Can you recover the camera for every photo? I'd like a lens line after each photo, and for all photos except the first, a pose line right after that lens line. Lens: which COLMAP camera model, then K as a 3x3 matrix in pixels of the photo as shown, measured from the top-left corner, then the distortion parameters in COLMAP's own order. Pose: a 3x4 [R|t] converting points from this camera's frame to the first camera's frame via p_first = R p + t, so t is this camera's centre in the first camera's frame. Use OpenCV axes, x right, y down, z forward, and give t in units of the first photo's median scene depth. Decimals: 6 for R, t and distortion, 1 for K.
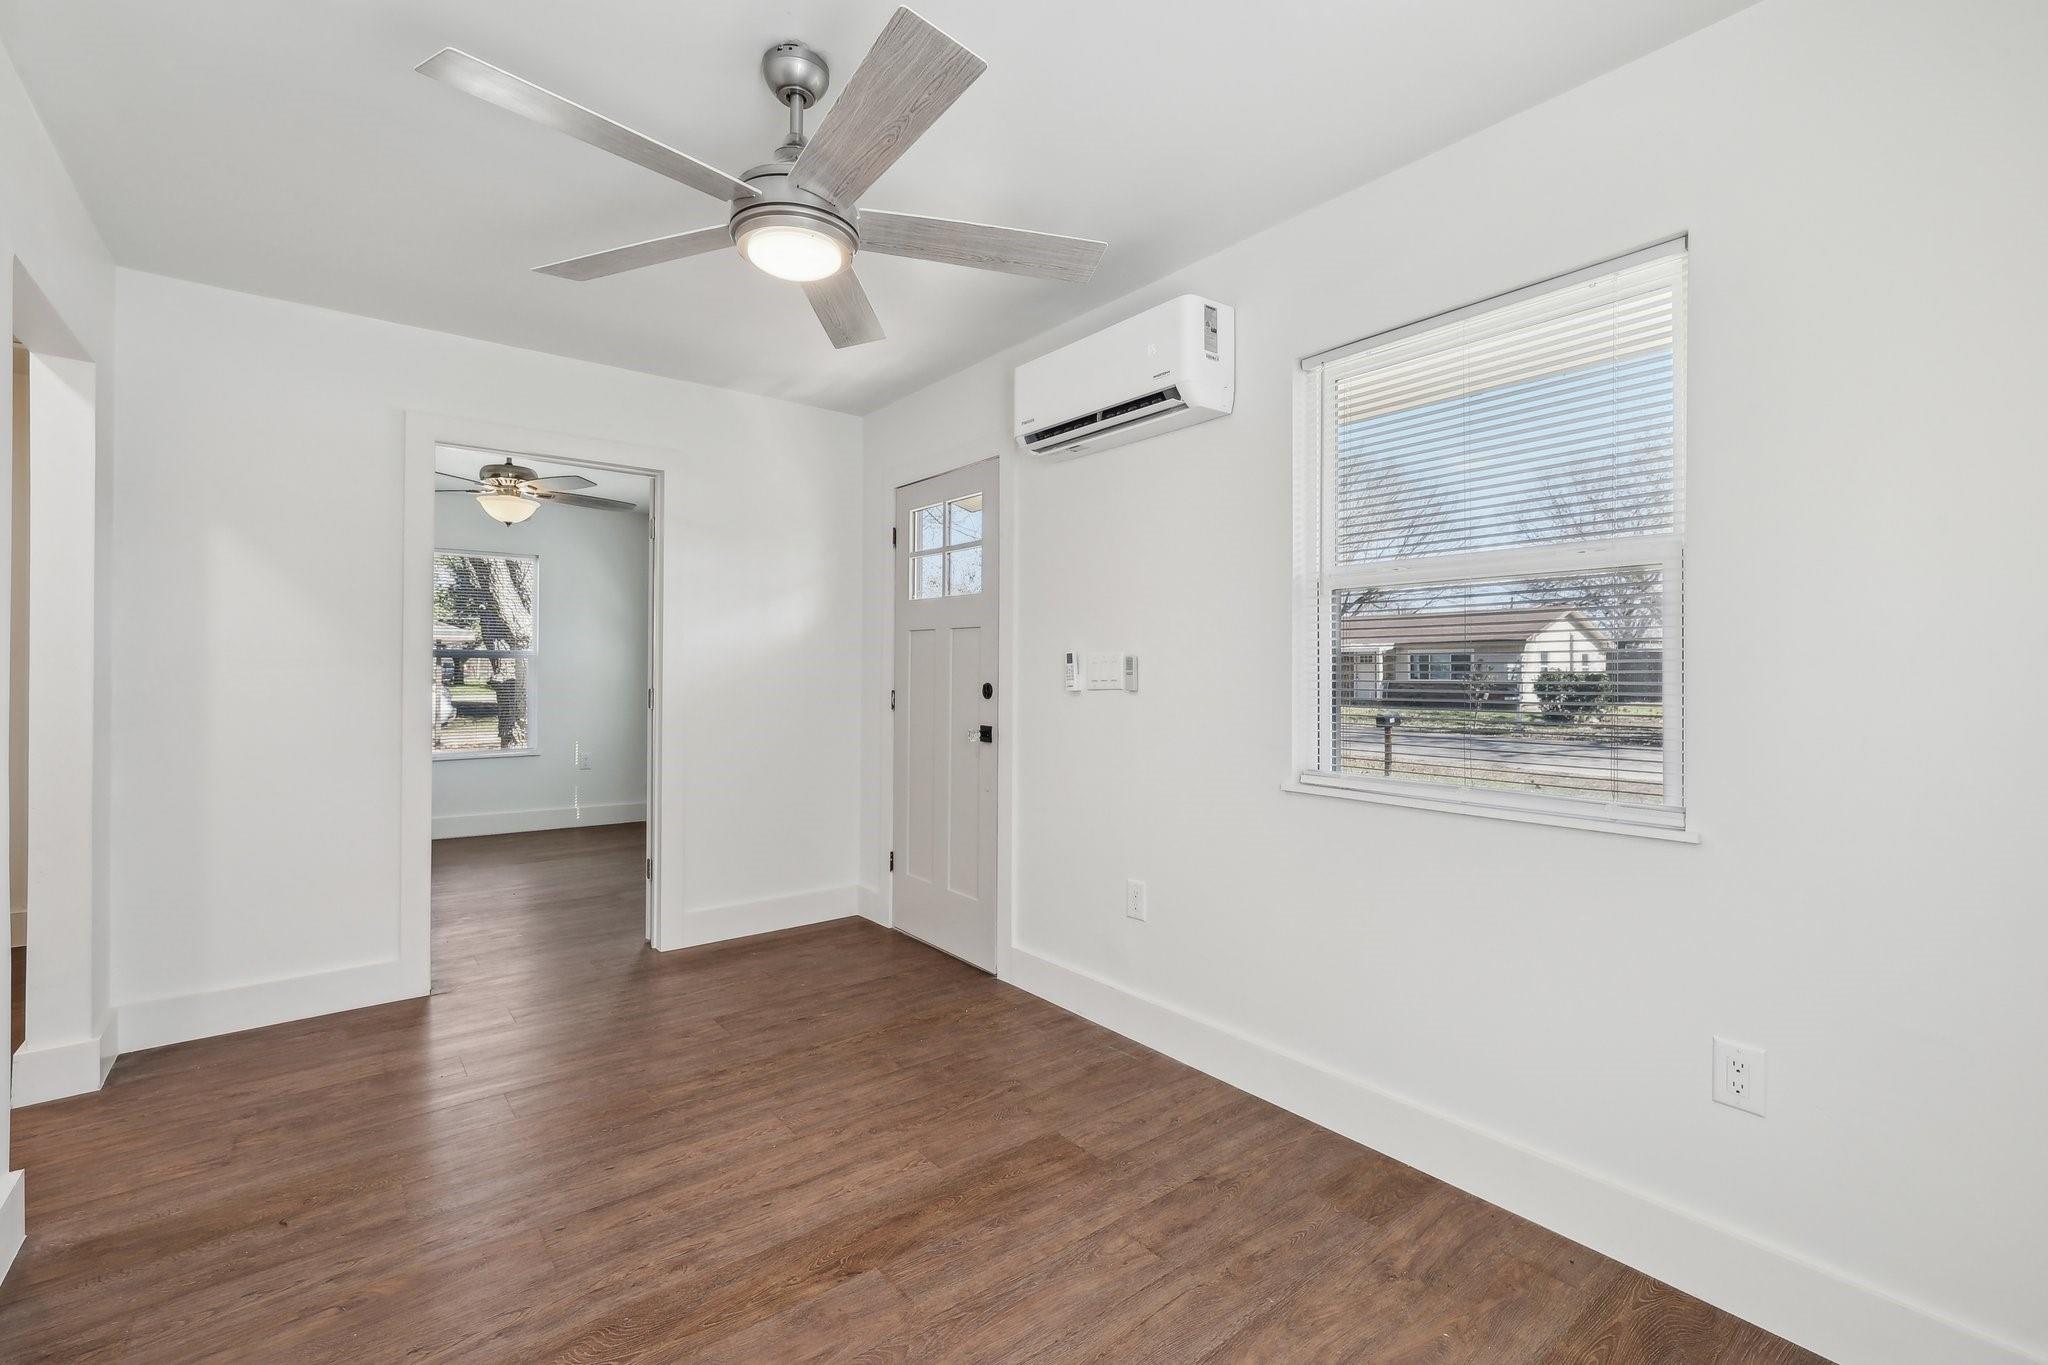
lens RADIAL K [[885.4, 0, 1041.2], [0, 885.4, 664.8], [0, 0, 1]] dist [-0.011866, 0.002116]
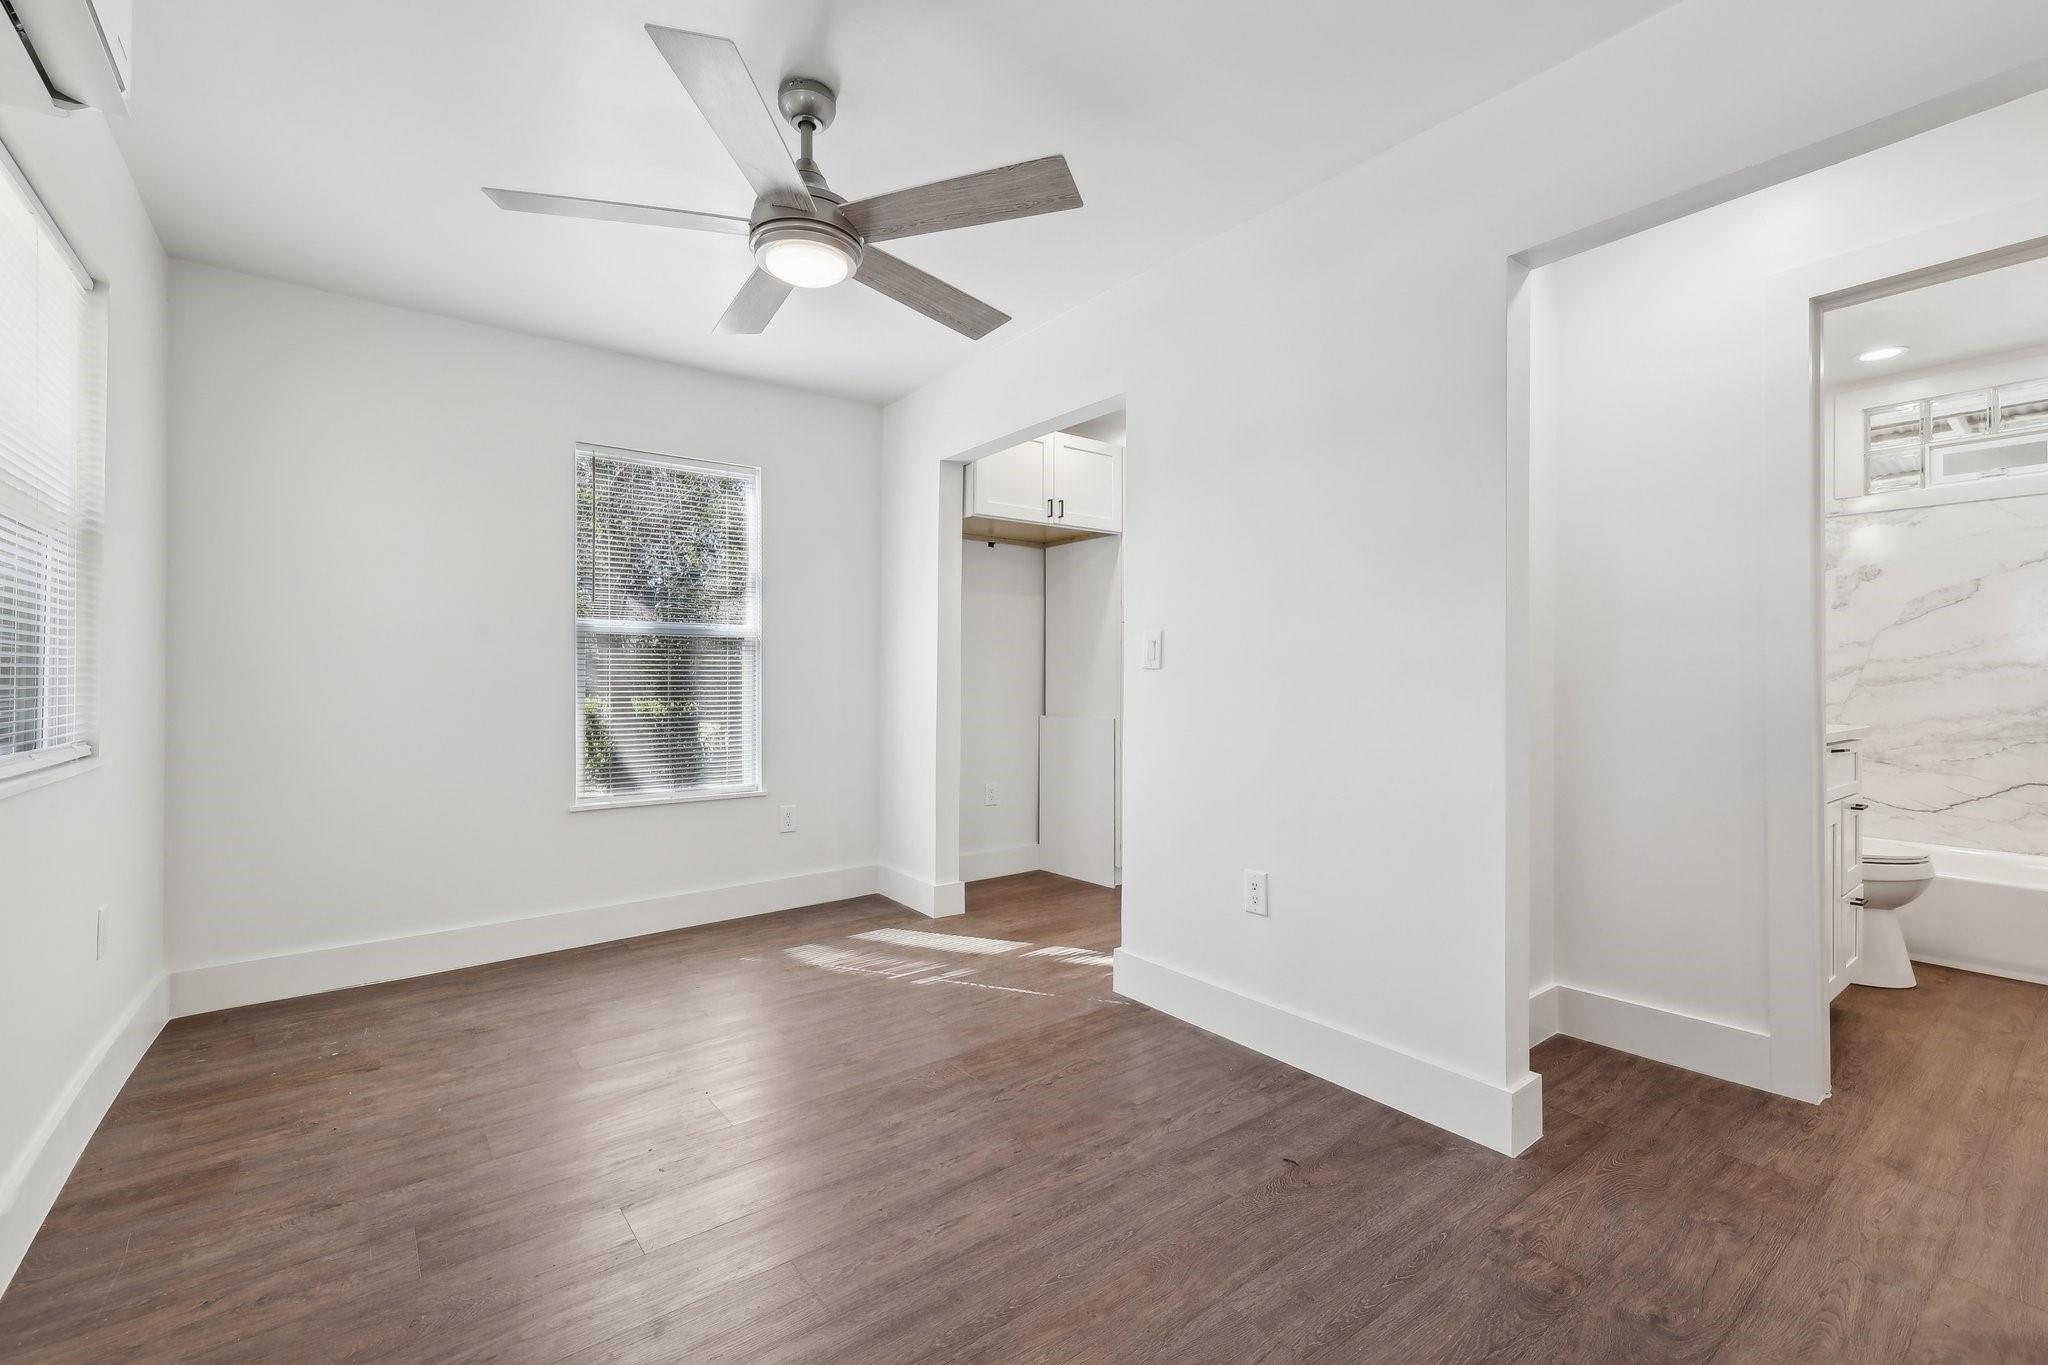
lens RADIAL K [[885.4, 0, 1024.4], [0, 885.4, 663.1], [0, 0, 1]] dist [-0.011866, 0.002116]
pose [[-0.999278, -0.008948, 0.036923, -0.474169], [-0.009781, 0.999701, -0.022433, 0.060845], [-0.036711, -0.022778, -0.999066, 1.671754]]
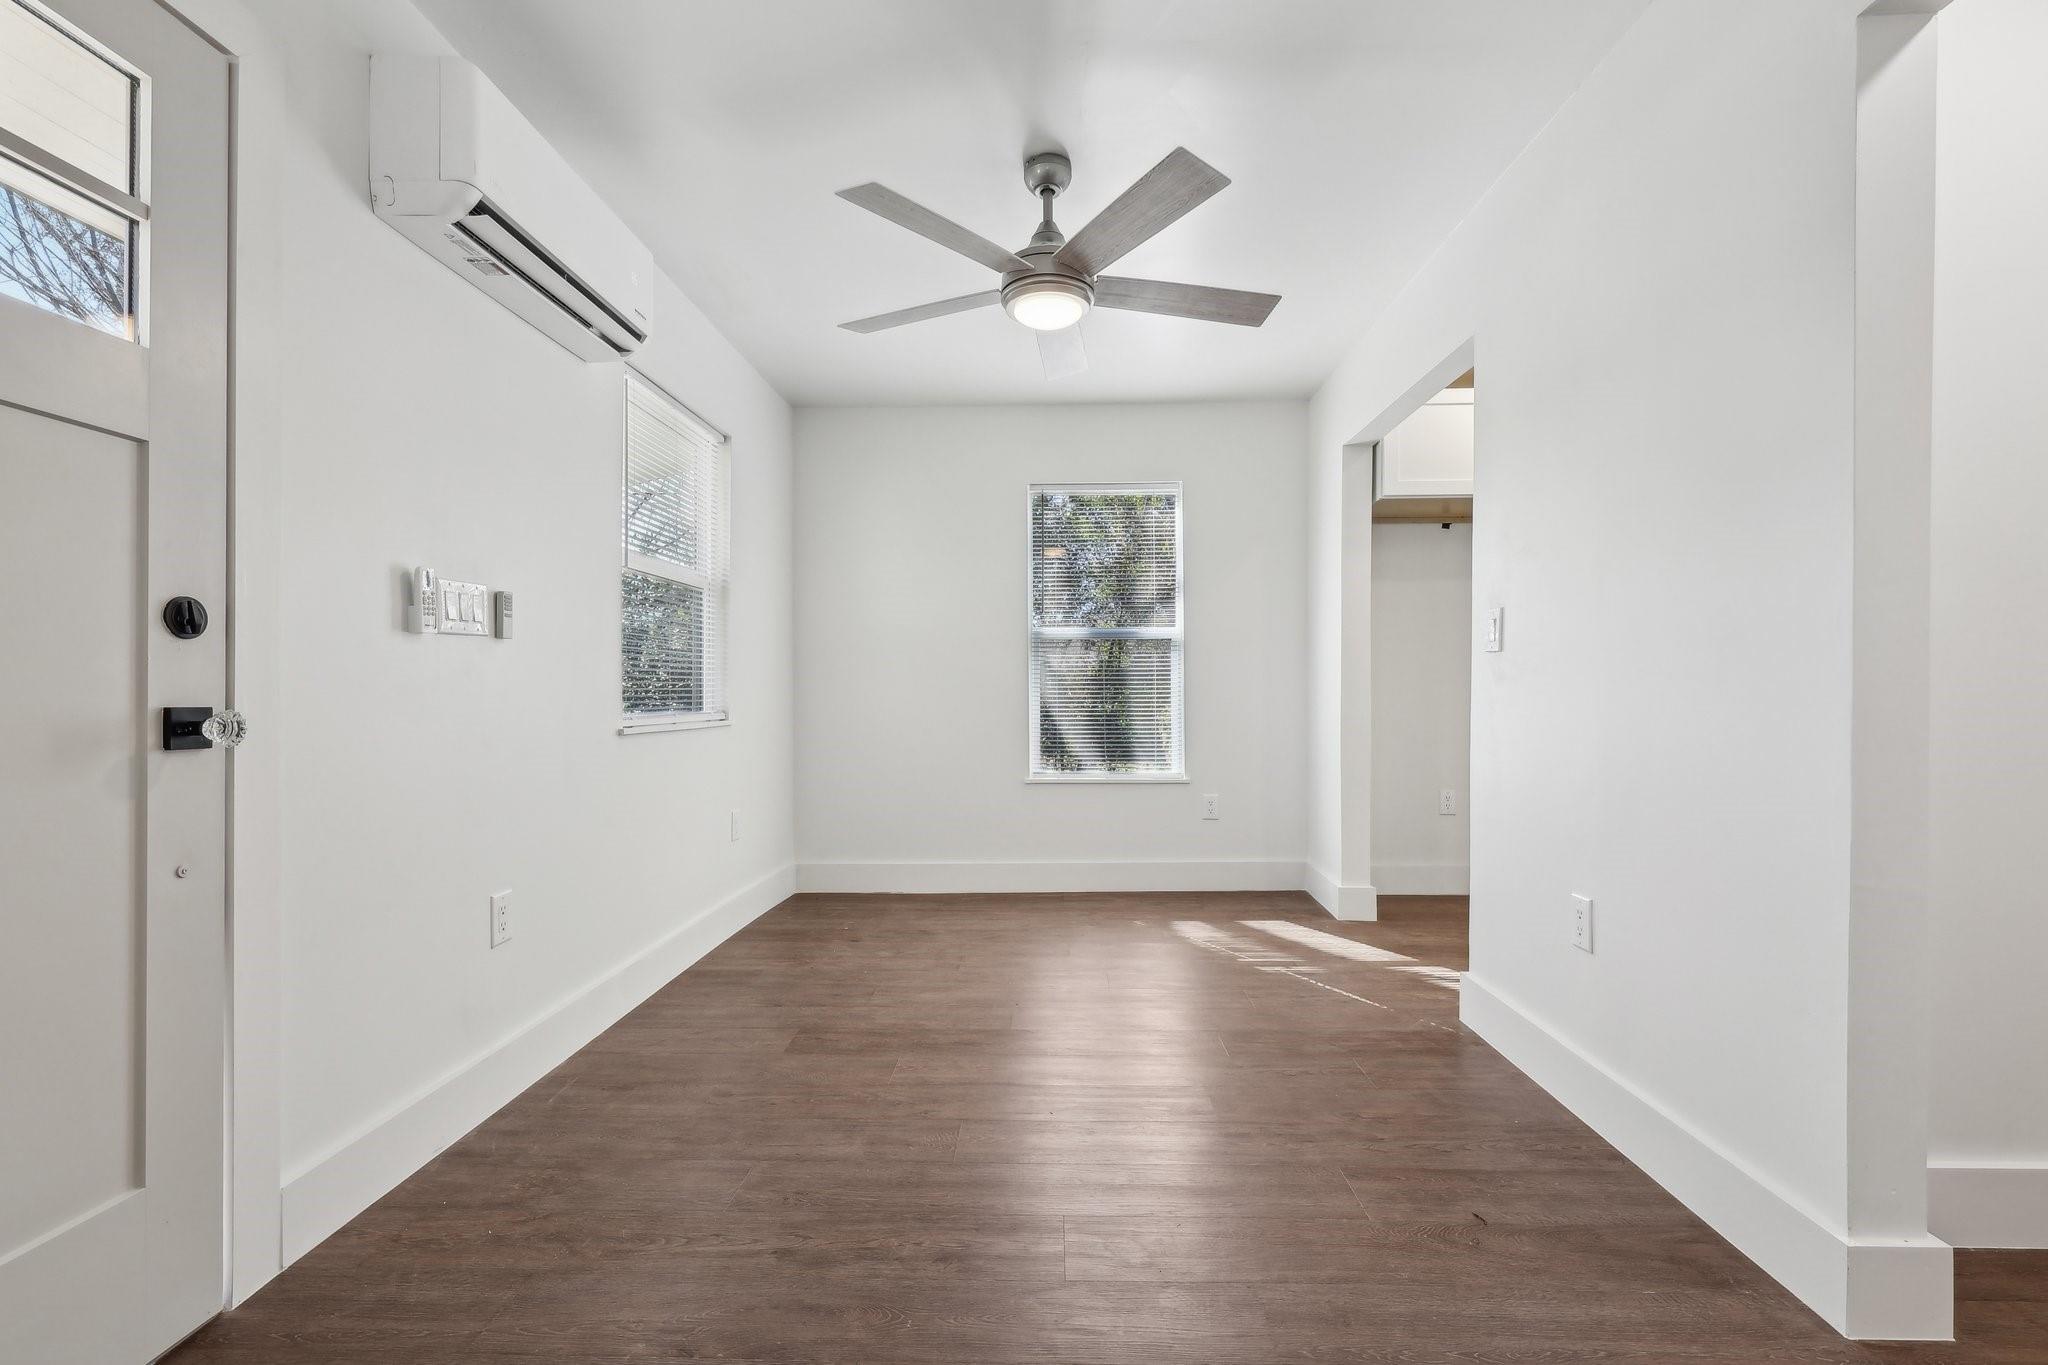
lens RADIAL K [[885.4, 0, 1013.5], [0, 885.4, 685.8], [0, 0, 1]] dist [-0.011866, 0.002116]
pose [[-0.739261, -0.003645, 0.673409, -0.900443], [-0.007728, 0.999965, -0.003072, 0.087916], [-0.673375, -0.007475, -0.739264, 1.596143]]
